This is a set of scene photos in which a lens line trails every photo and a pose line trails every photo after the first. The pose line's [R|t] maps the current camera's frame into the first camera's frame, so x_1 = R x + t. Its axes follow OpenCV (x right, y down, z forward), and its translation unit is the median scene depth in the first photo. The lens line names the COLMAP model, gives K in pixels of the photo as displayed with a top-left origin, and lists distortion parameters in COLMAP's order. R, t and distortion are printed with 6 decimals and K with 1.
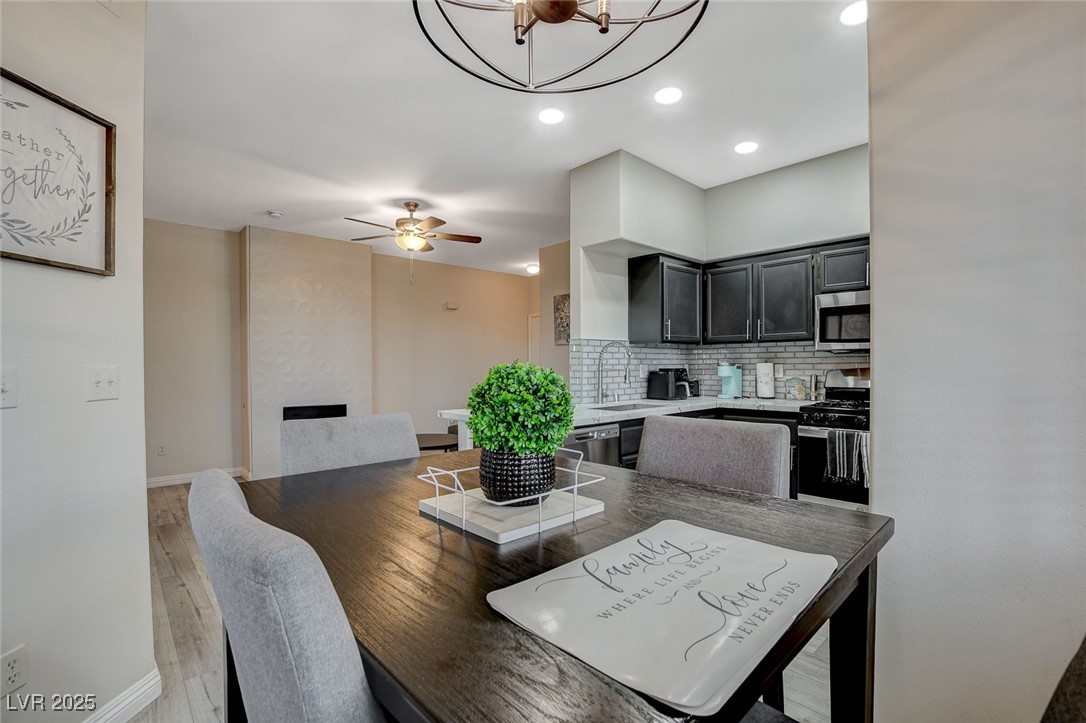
lens RADIAL K [[489.7, 0, 542.7], [0, 489.7, 367.5], [0, 0, 1]] dist [-0.027783, 0.000304]
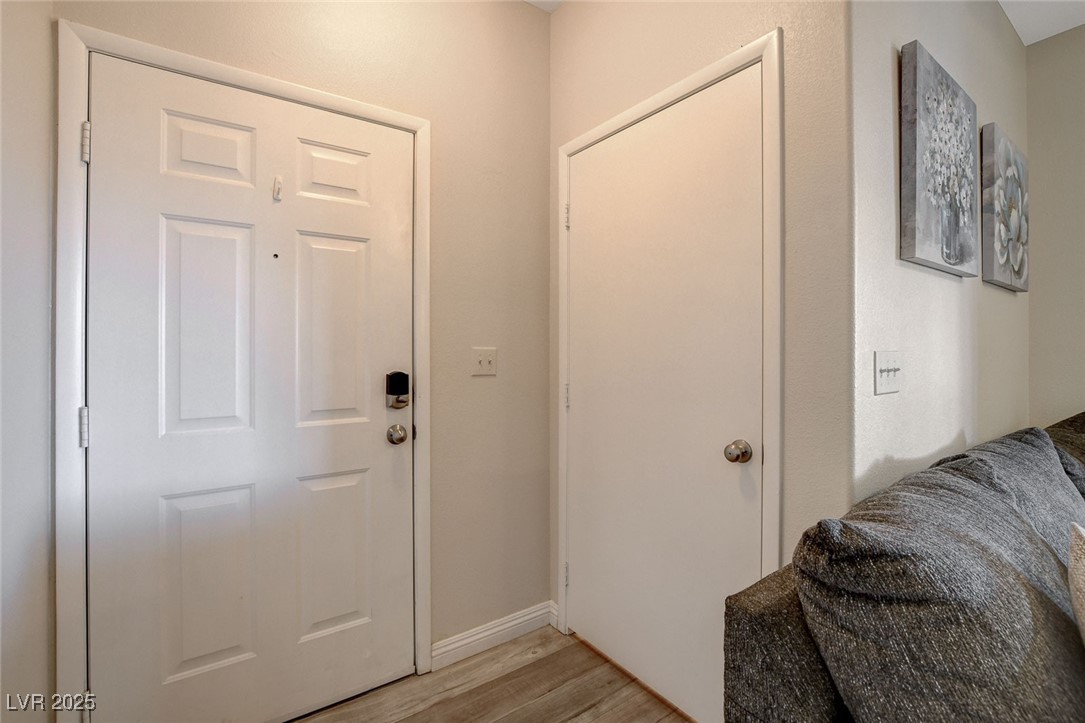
lens RADIAL K [[488.7, 0, 541.1], [0, 488.7, 347.1], [0, 0, 1]] dist [-0.025117, 0.000698]
pose [[0.113041, 0.005950, 0.993573, -0.325621], [0.002236, 0.999978, -0.006243, -0.008064], [-0.993588, 0.002927, 0.113025, 1.707326]]
